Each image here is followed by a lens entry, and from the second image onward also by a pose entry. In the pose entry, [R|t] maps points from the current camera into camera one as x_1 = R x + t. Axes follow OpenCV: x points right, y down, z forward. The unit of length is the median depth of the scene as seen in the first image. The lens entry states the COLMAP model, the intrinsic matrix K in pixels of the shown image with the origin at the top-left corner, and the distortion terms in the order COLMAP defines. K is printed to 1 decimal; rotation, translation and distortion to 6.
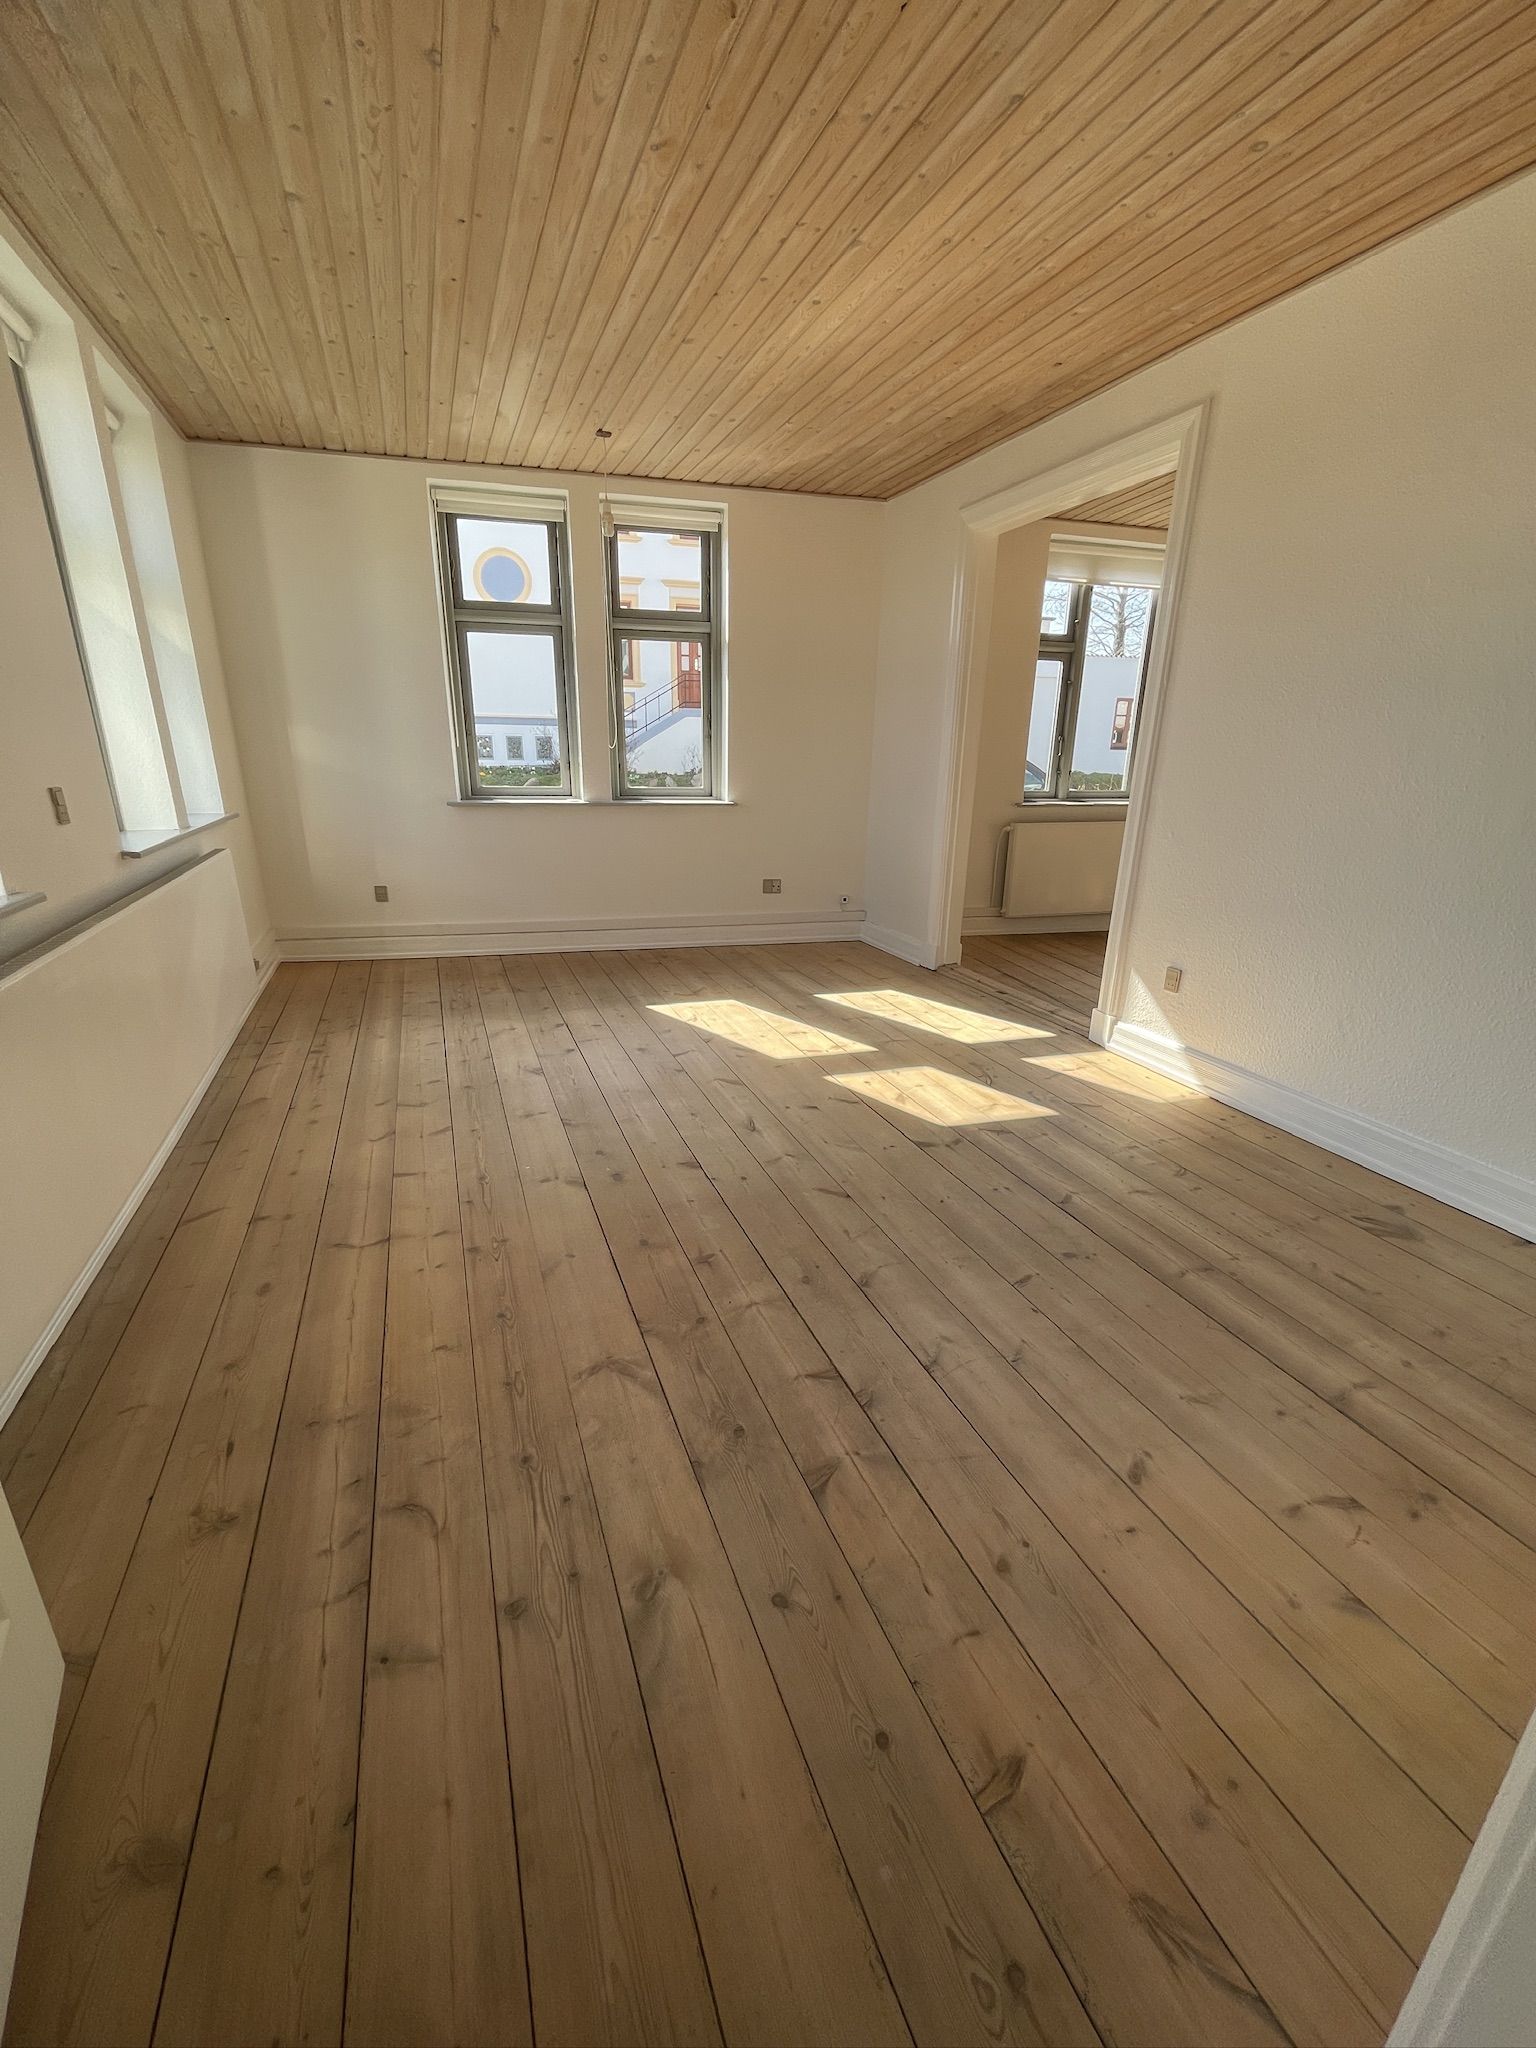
lens RADIAL K [[833.3, 0, 770.7], [0, 833.3, 1025.7], [0, 0, 1]] dist [-0.002120, -0.000578]
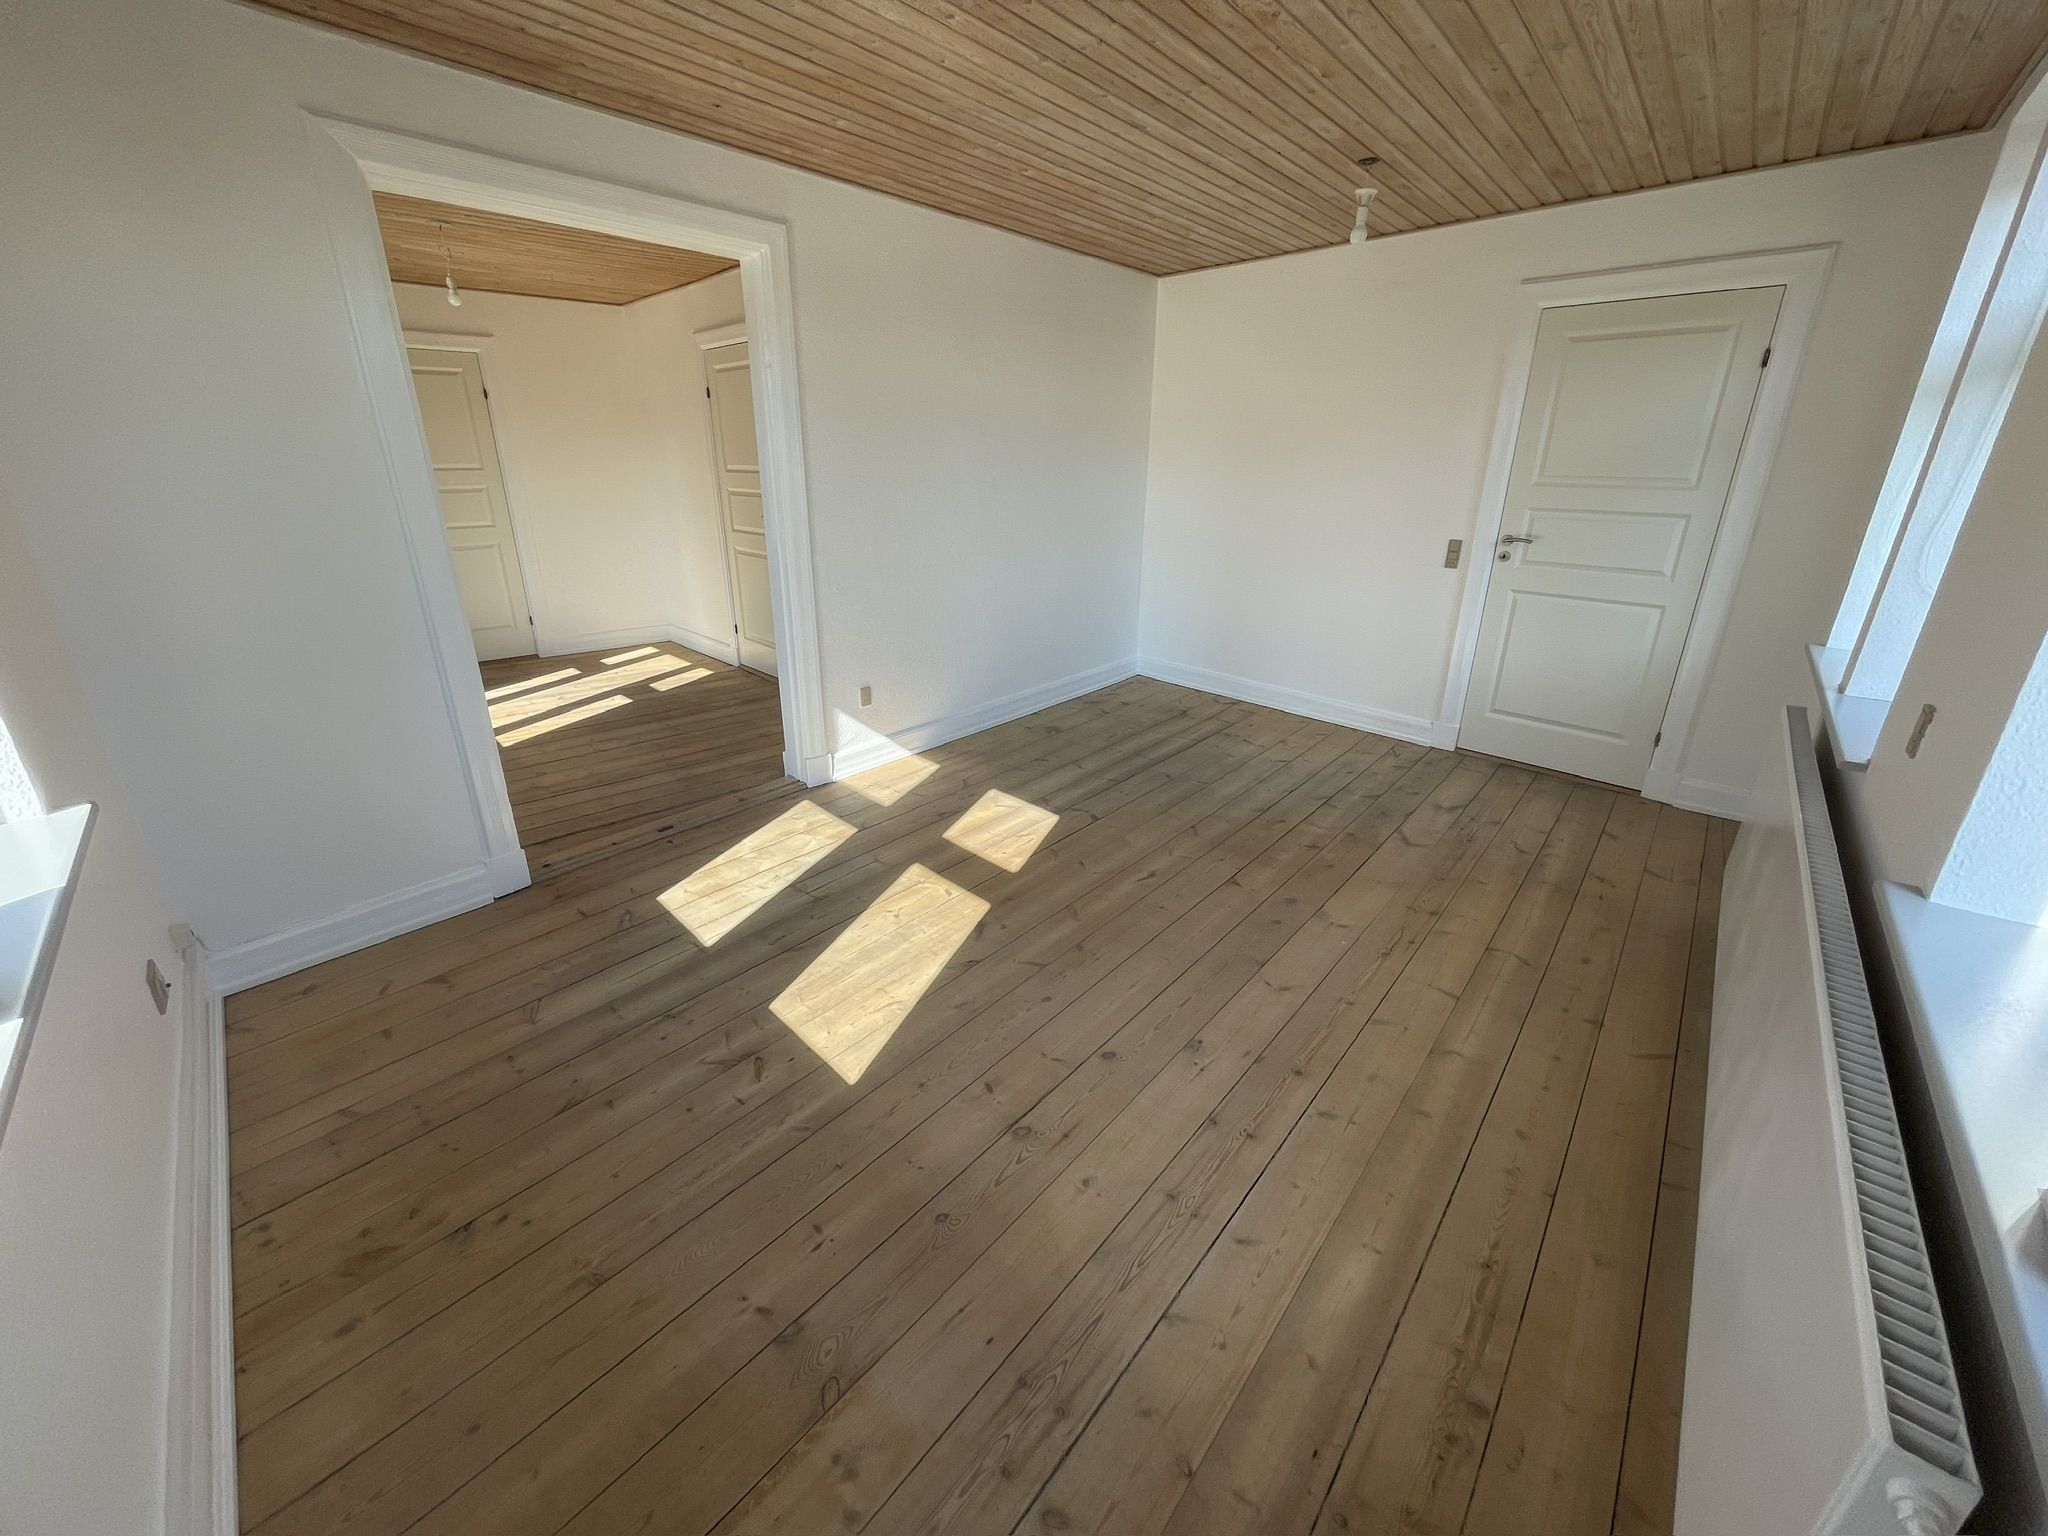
lens RADIAL K [[833.3, 0, 1024.0], [0, 833.3, 768.0], [0, 0, 1]] dist [-0.002120, -0.000578]
pose [[-0.478794, -0.325298, 0.815437, -0.881015], [0.267060, 0.830838, 0.488249, -0.647878], [-0.836323, 0.451541, -0.310926, 1.536200]]
